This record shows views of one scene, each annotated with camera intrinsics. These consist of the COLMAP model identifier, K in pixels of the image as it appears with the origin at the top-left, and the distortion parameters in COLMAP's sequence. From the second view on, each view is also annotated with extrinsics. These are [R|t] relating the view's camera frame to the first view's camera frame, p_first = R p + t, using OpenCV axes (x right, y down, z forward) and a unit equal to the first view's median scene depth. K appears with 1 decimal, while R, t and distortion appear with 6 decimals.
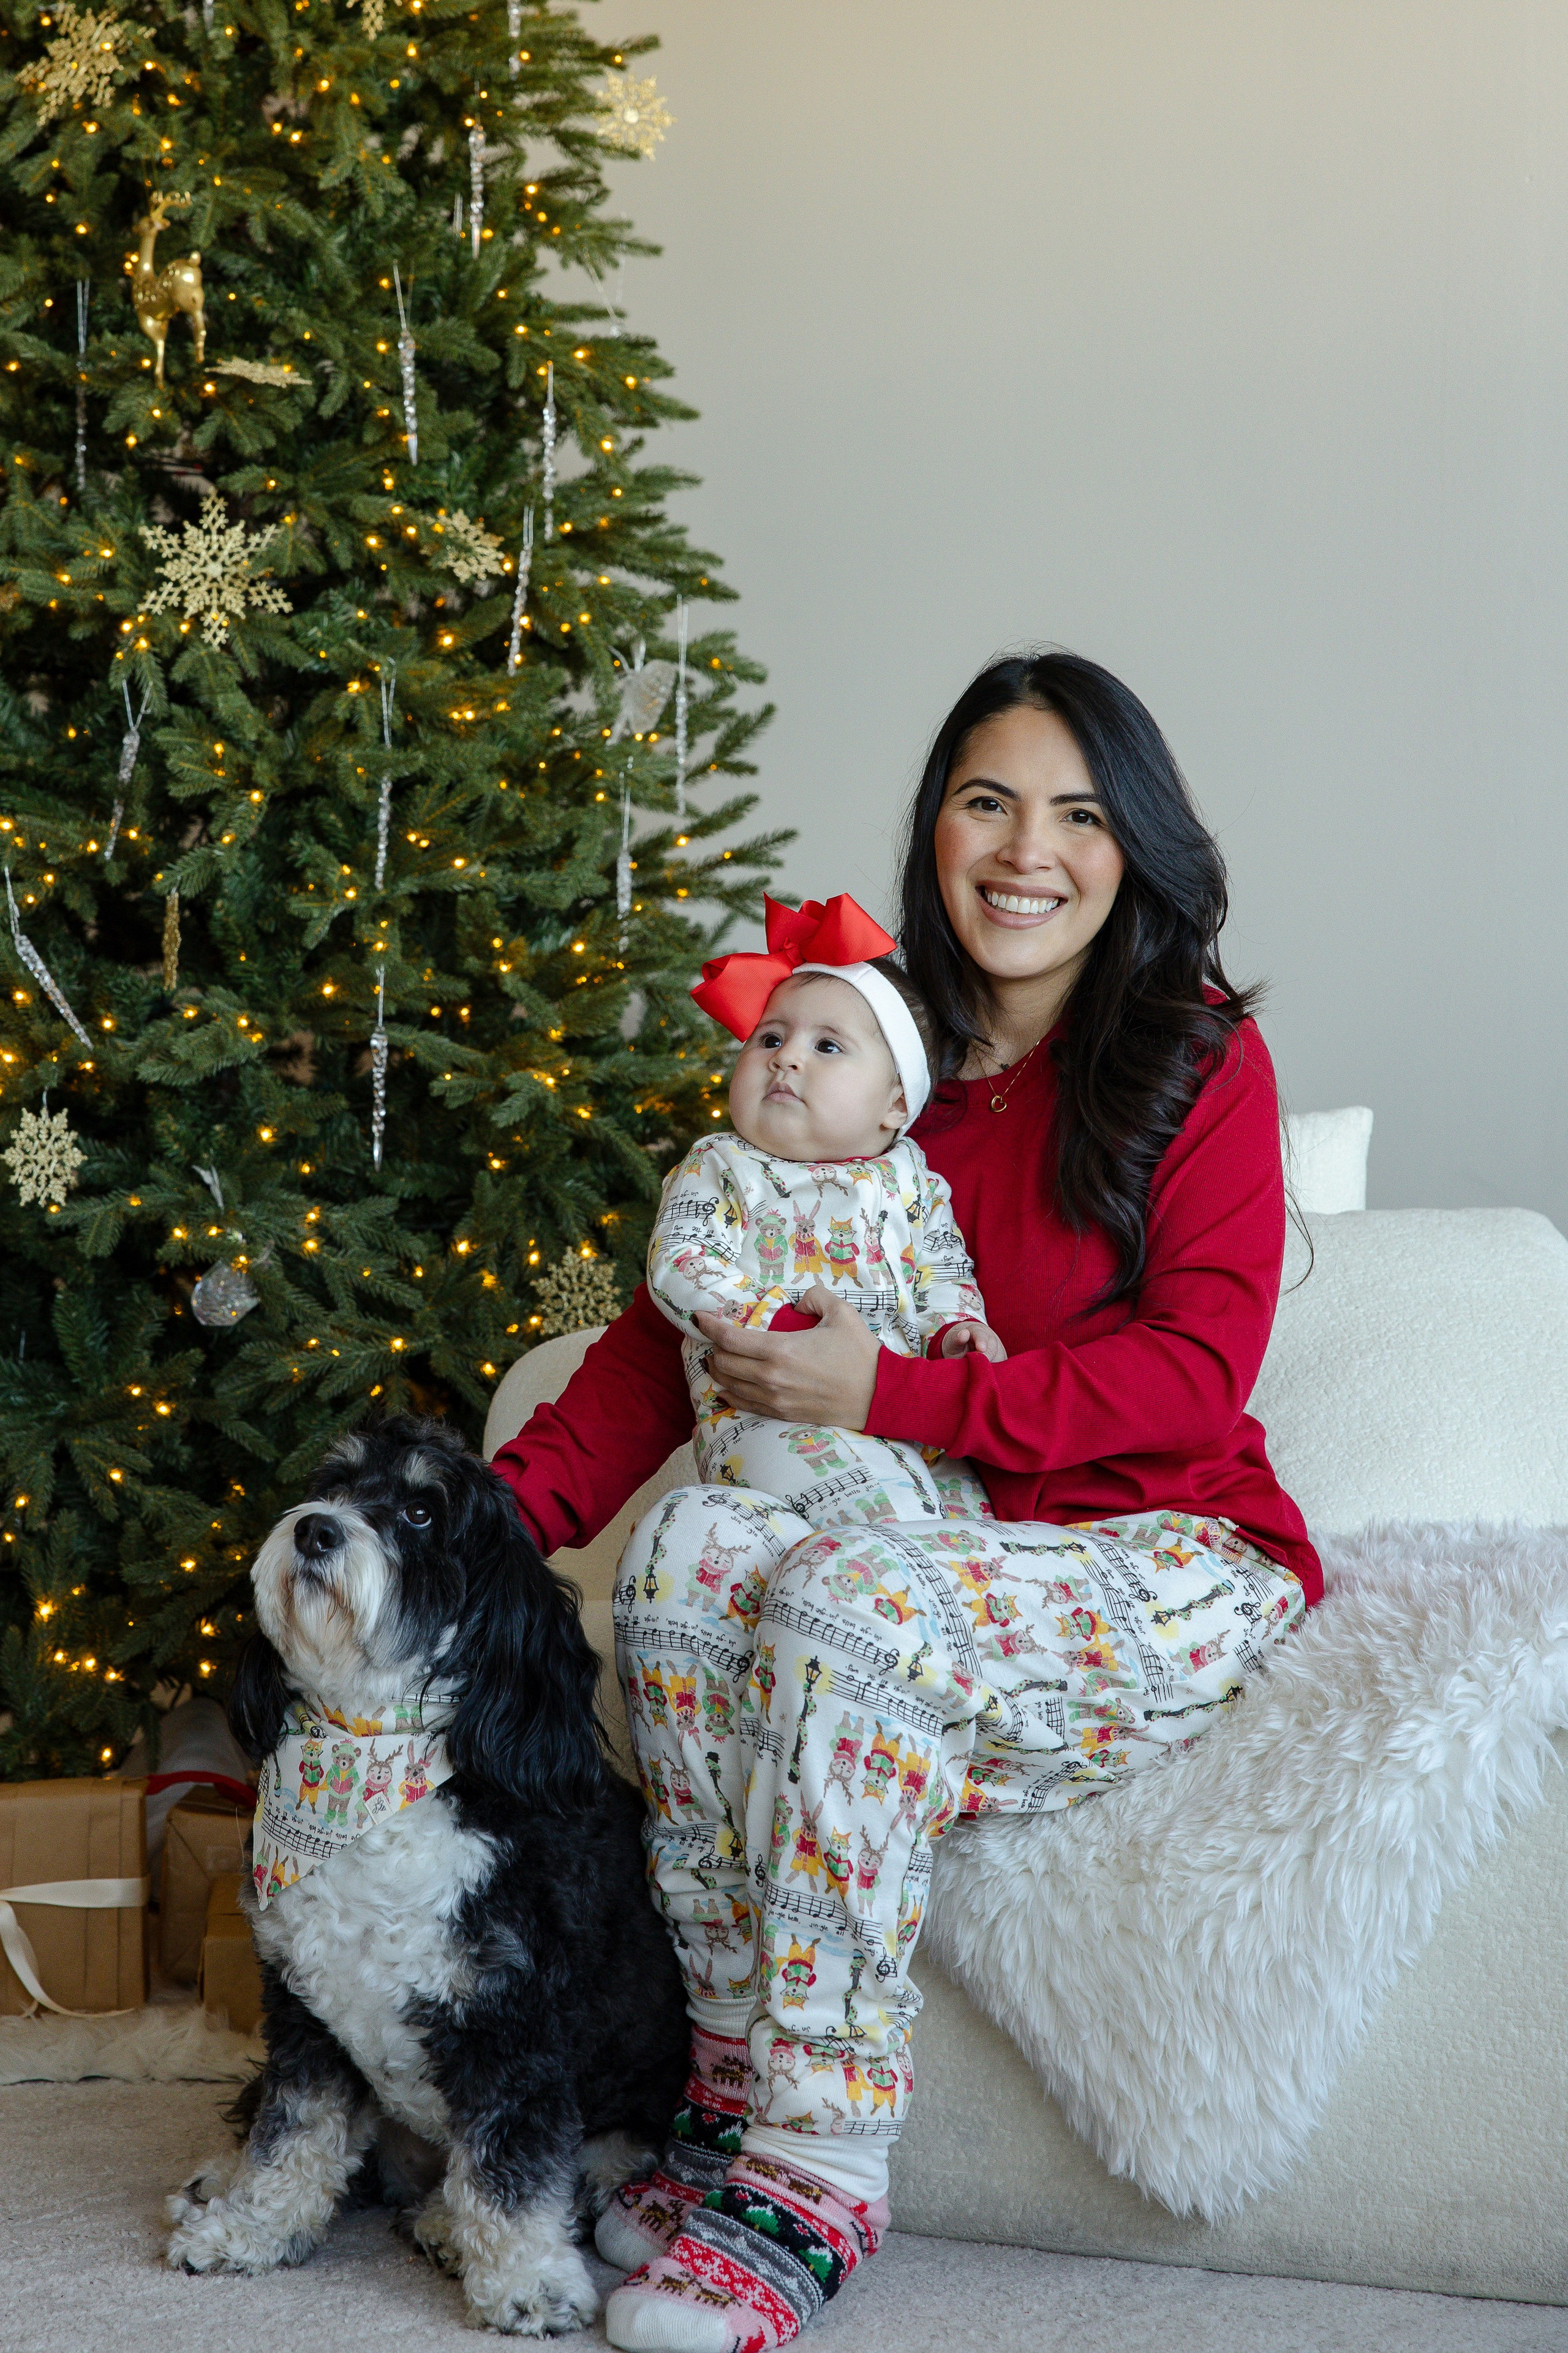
lens RADIAL K [[4730.2, 0, 646.3], [0, 4730.2, 944.3], [0, 0, 1]] dist [0.084988, 0.000000]
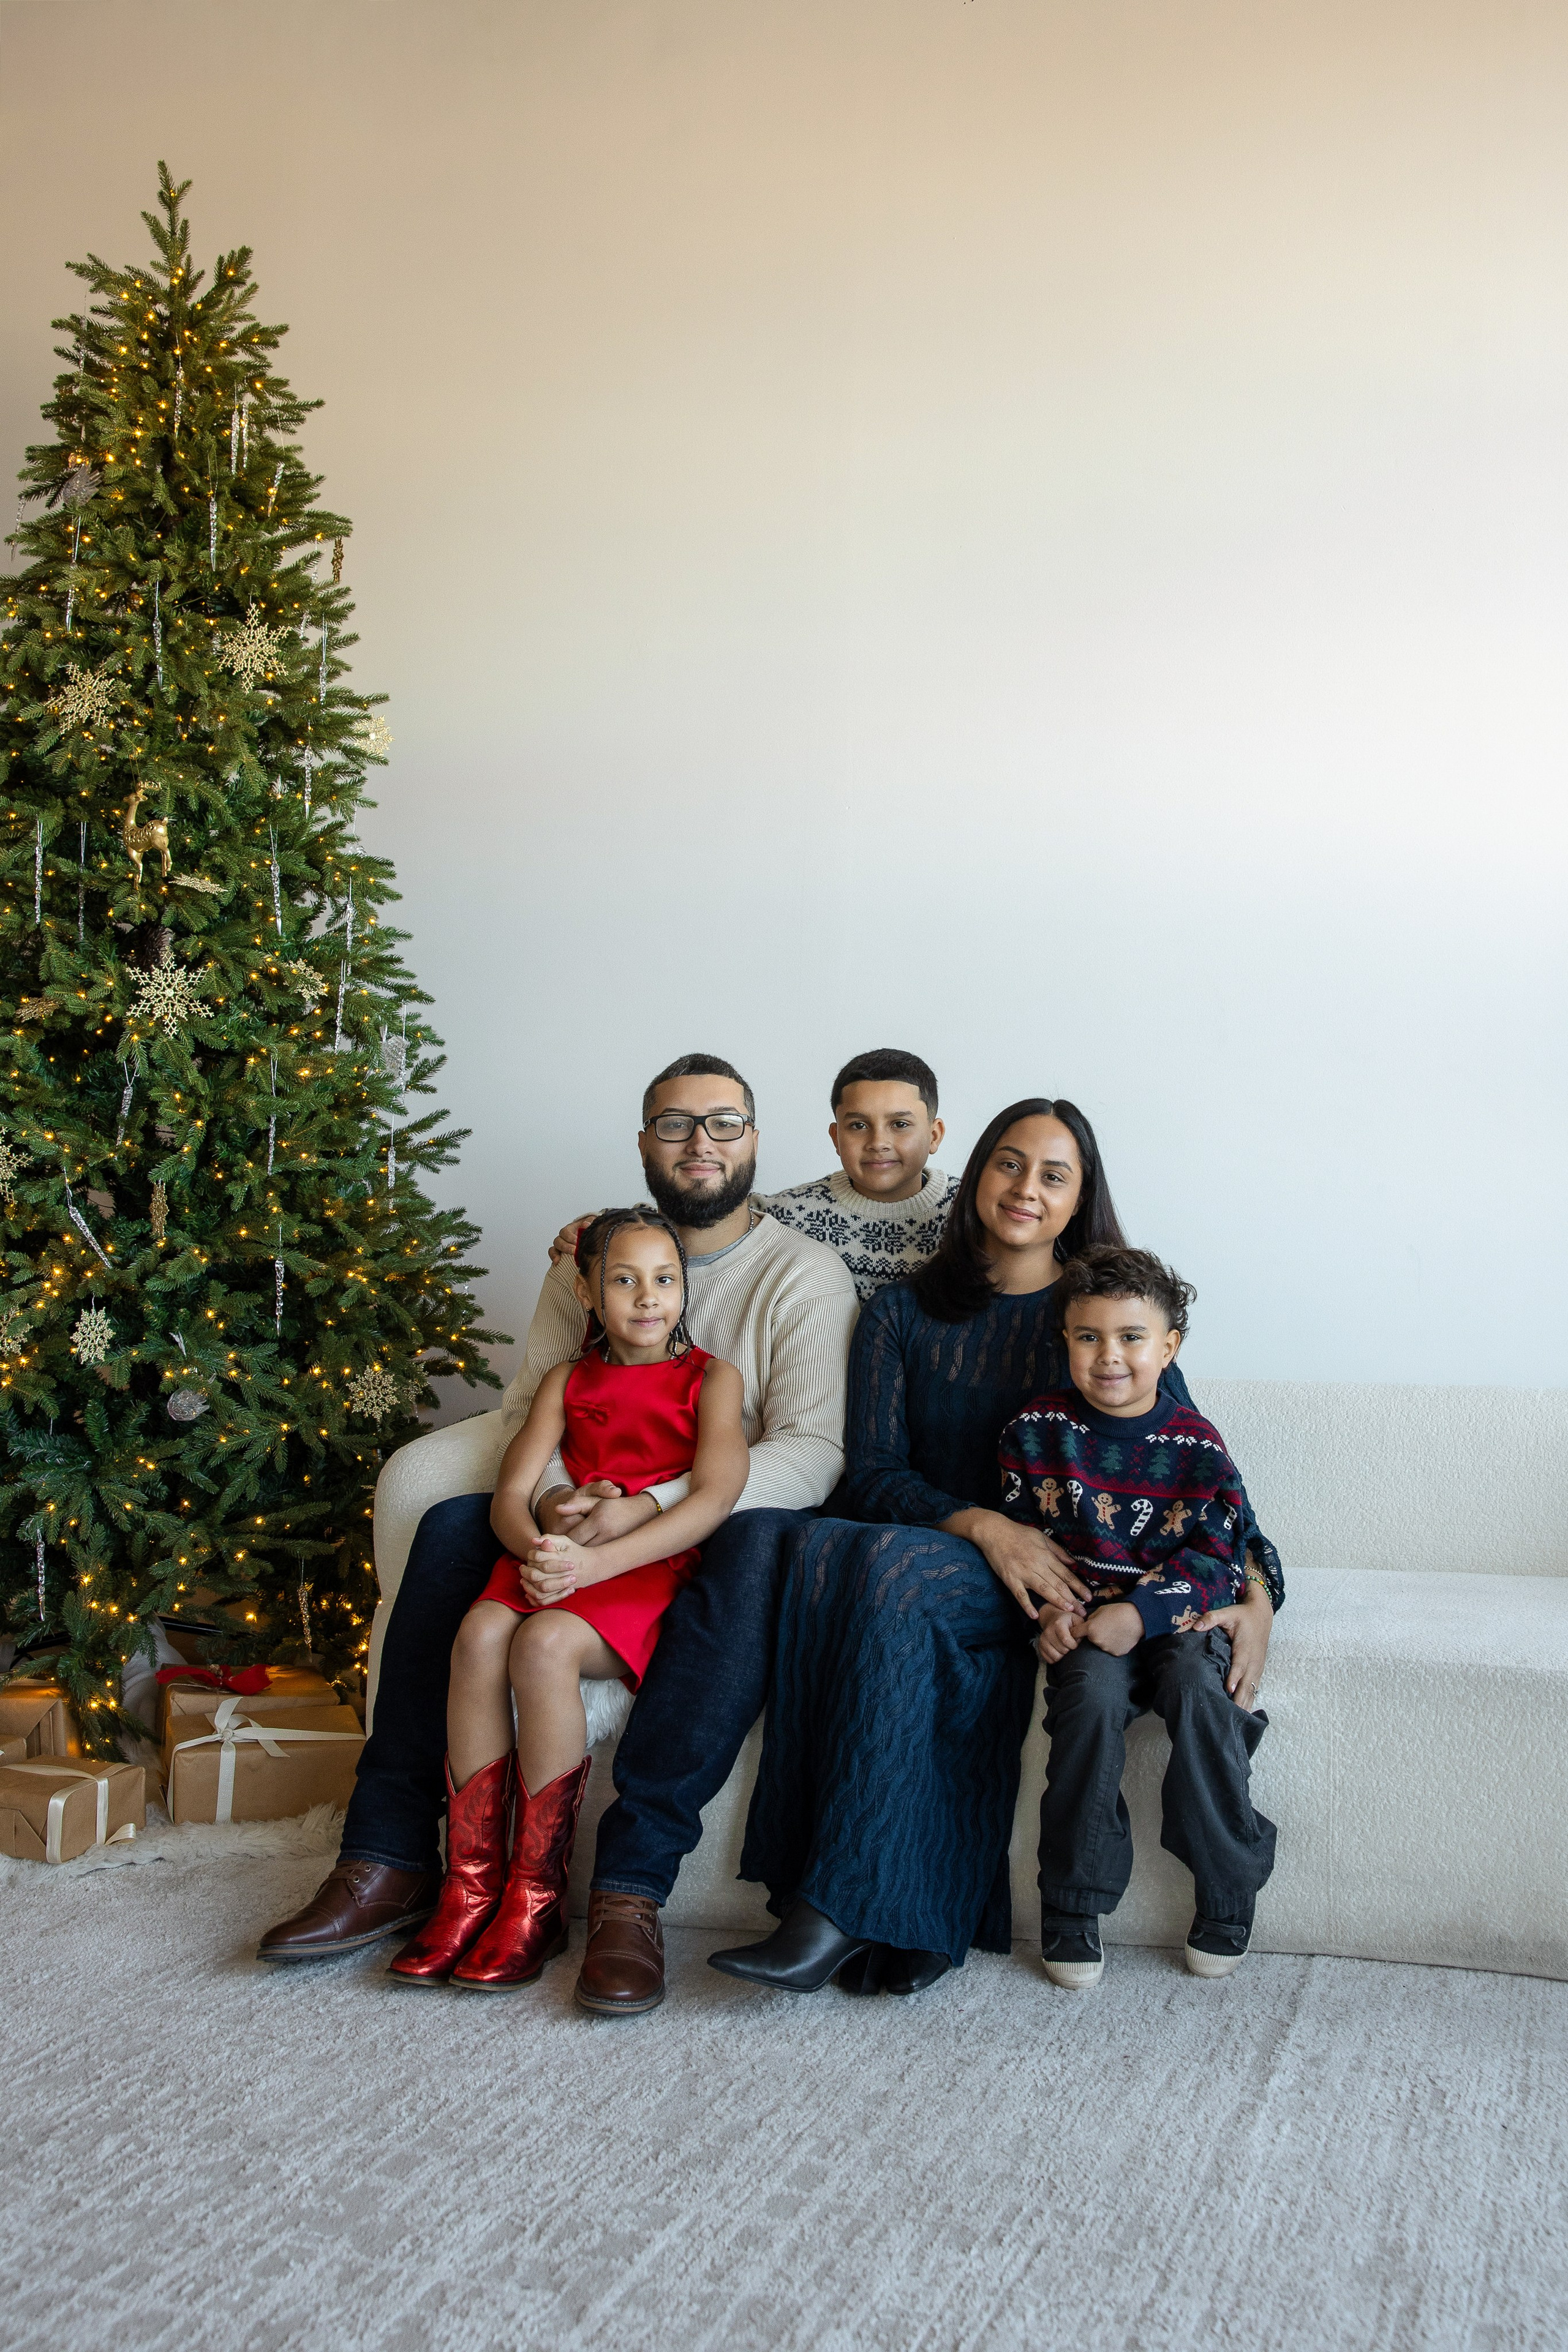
lens RADIAL K [[2261.6, 0, 840.0], [0, 2261.6, 1130.5], [0, 0, 1]] dist [-0.073849, 0.000000]
pose [[0.940521, 0.003720, 0.339714, -0.141350], [-0.021643, 0.998565, 0.048984, -0.074295], [-0.339045, -0.053423, 0.939252, 0.115395]]
